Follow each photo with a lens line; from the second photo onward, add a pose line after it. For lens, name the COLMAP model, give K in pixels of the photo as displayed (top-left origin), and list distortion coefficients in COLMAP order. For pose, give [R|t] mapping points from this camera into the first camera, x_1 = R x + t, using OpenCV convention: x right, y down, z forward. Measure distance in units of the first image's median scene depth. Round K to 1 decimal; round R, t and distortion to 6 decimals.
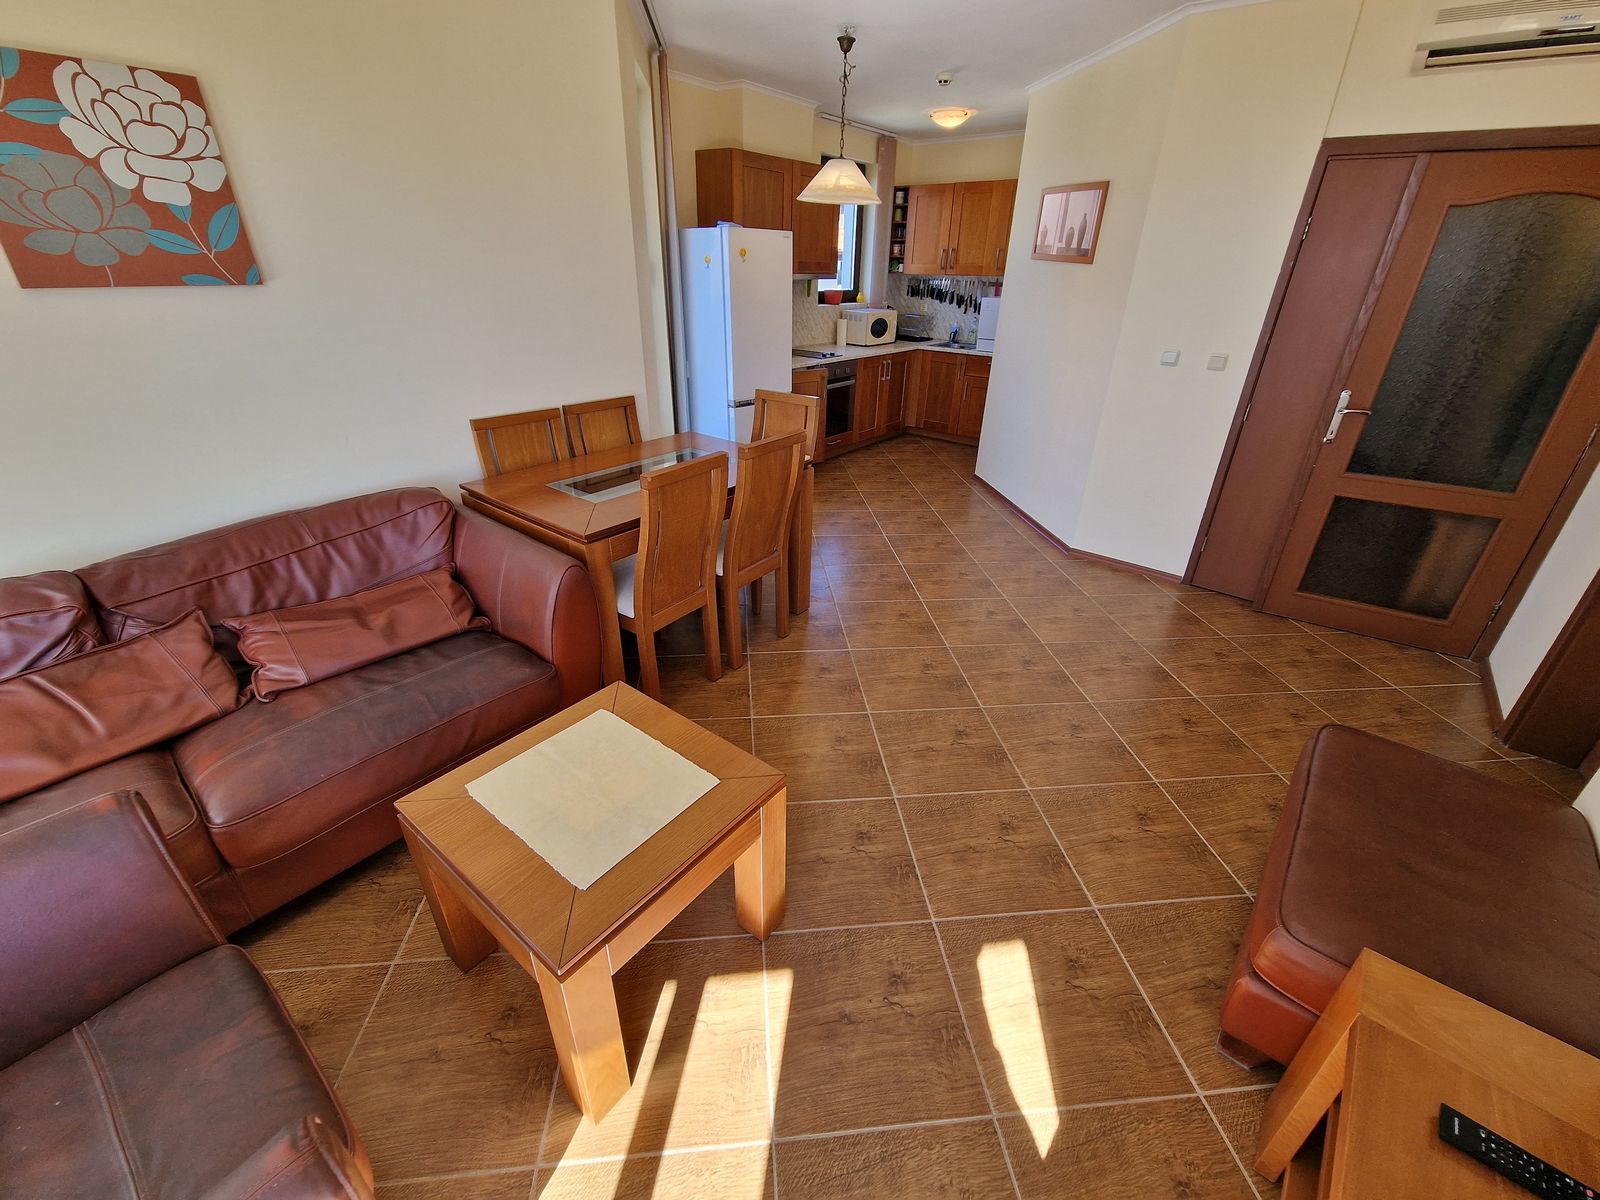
lens RADIAL K [[649.5, 0, 800.0], [0, 649.5, 600.0], [0, 0, 1]] dist [-0.000145, -0.000105]
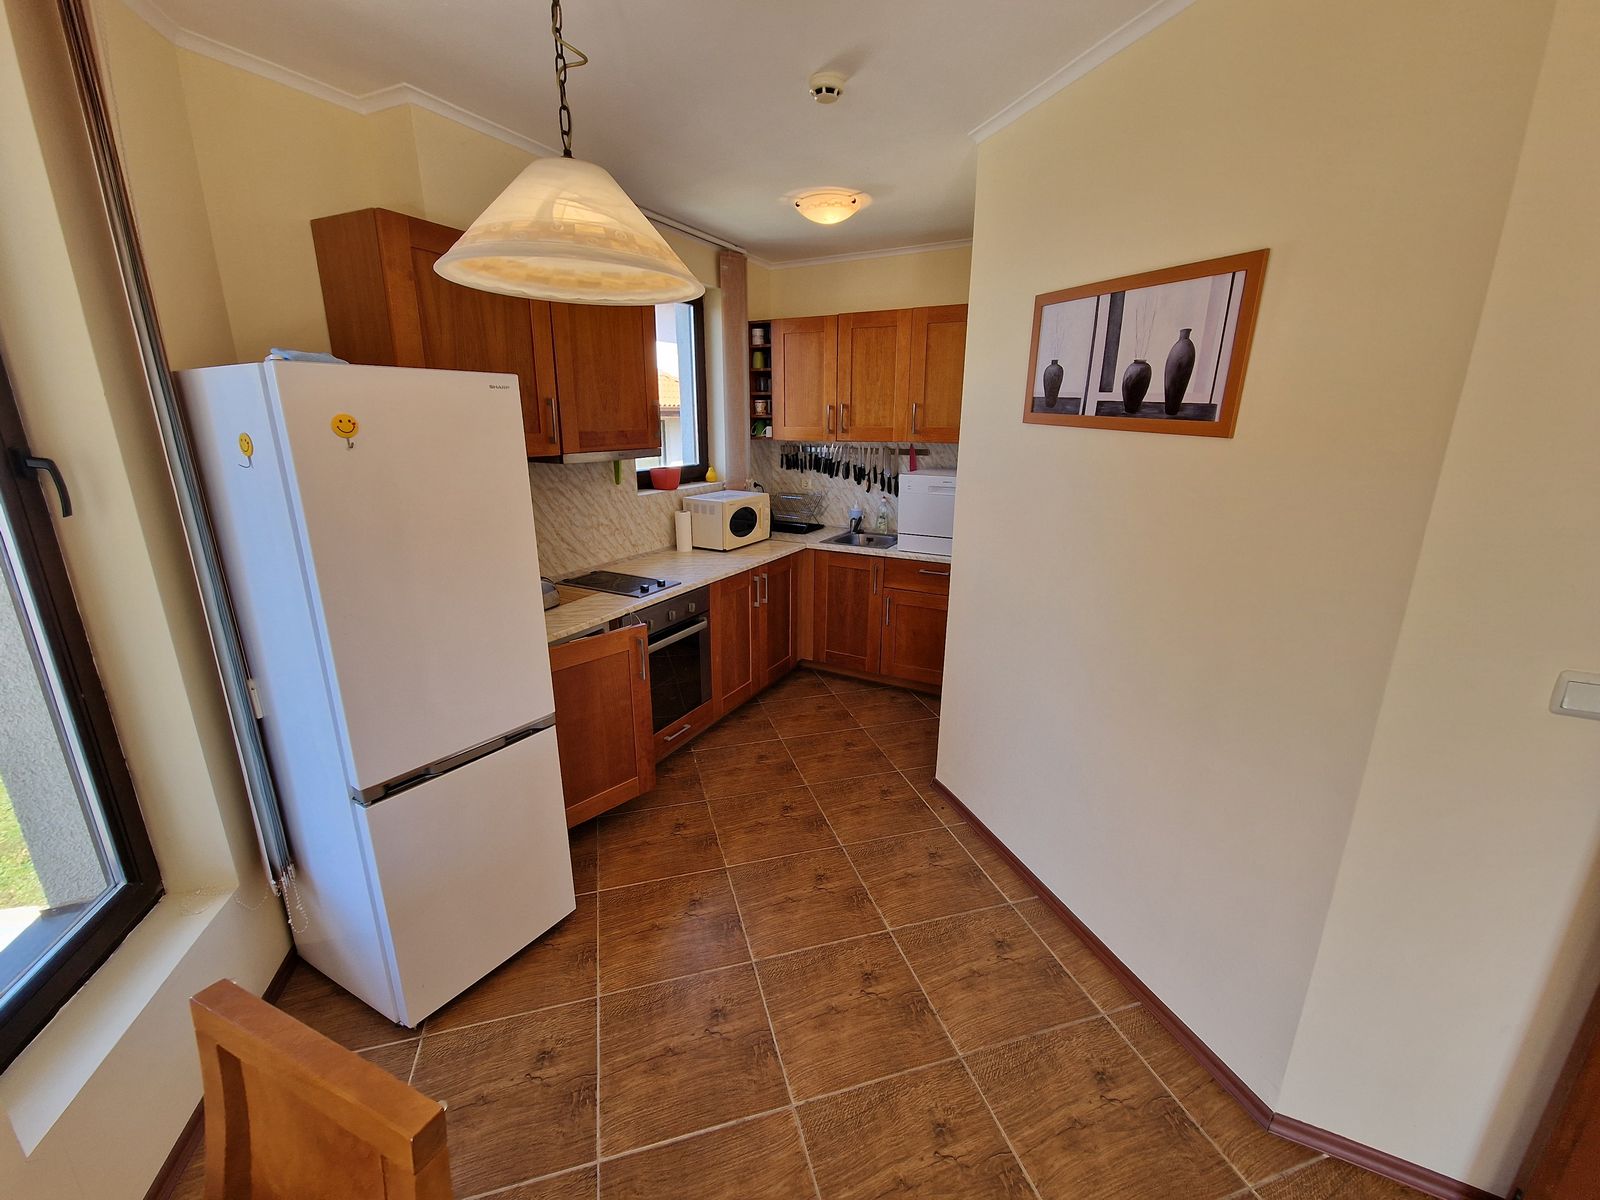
lens RADIAL K [[638.4, 0, 800.0], [0, 638.4, 589.4], [0, 0, 1]] dist [-0.001293, -0.000399]
pose [[0.981967, -0.064314, 0.177774, 0.061559], [0.100476, 0.974094, -0.202598, -0.224189], [-0.160139, 0.216807, 0.962990, 0.410092]]
